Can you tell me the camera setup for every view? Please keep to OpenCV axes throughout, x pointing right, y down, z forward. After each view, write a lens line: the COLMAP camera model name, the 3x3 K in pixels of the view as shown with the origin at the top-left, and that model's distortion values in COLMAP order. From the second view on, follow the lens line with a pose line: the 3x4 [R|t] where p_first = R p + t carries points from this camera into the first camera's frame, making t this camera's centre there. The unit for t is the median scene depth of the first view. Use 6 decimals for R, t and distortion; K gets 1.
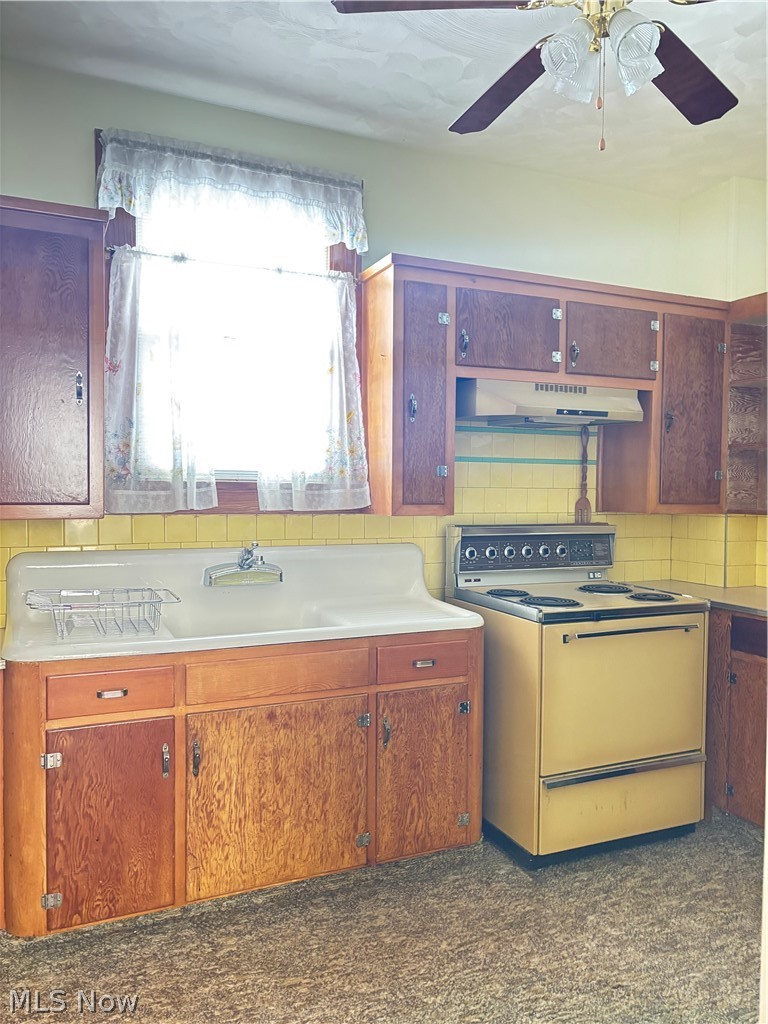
lens RADIAL K [[761.7, 0, 386.6], [0, 761.7, 517.9], [0, 0, 1]] dist [0.110324, -0.124852]
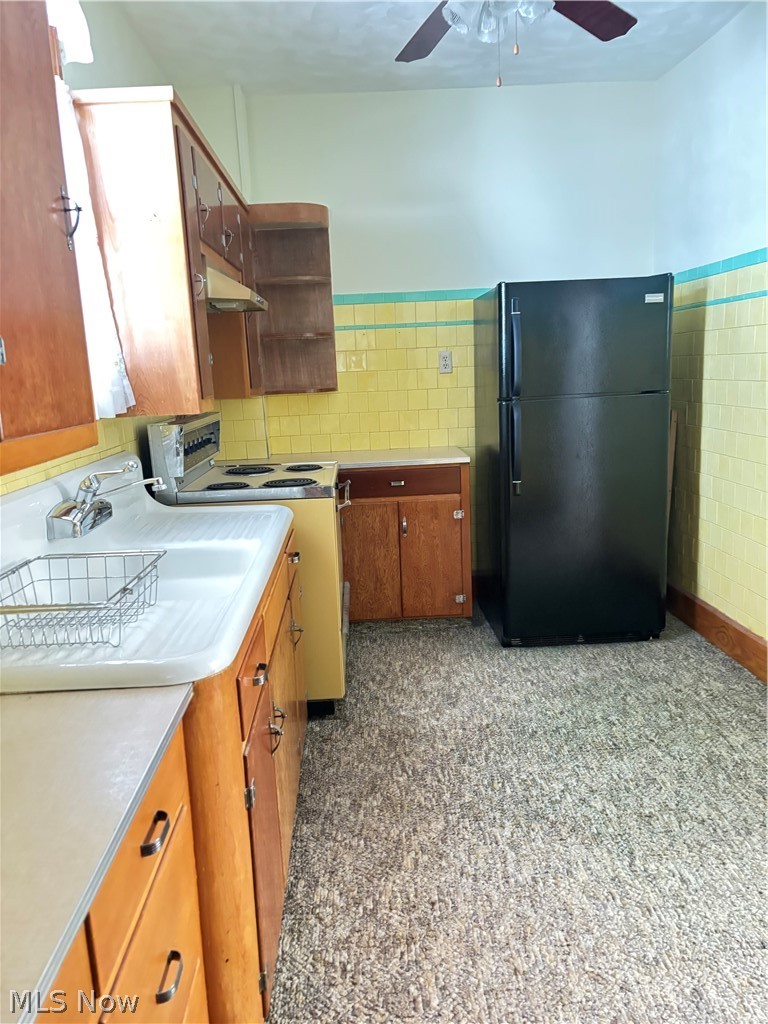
lens RADIAL K [[761.7, 0, 386.6], [0, 761.7, 517.9], [0, 0, 1]] dist [0.110324, -0.124852]
pose [[0.391003, -0.211267, 0.895814, -0.850803], [0.085619, 0.977428, 0.193144, -0.048251], [-0.916399, 0.001179, 0.400265, 0.546877]]
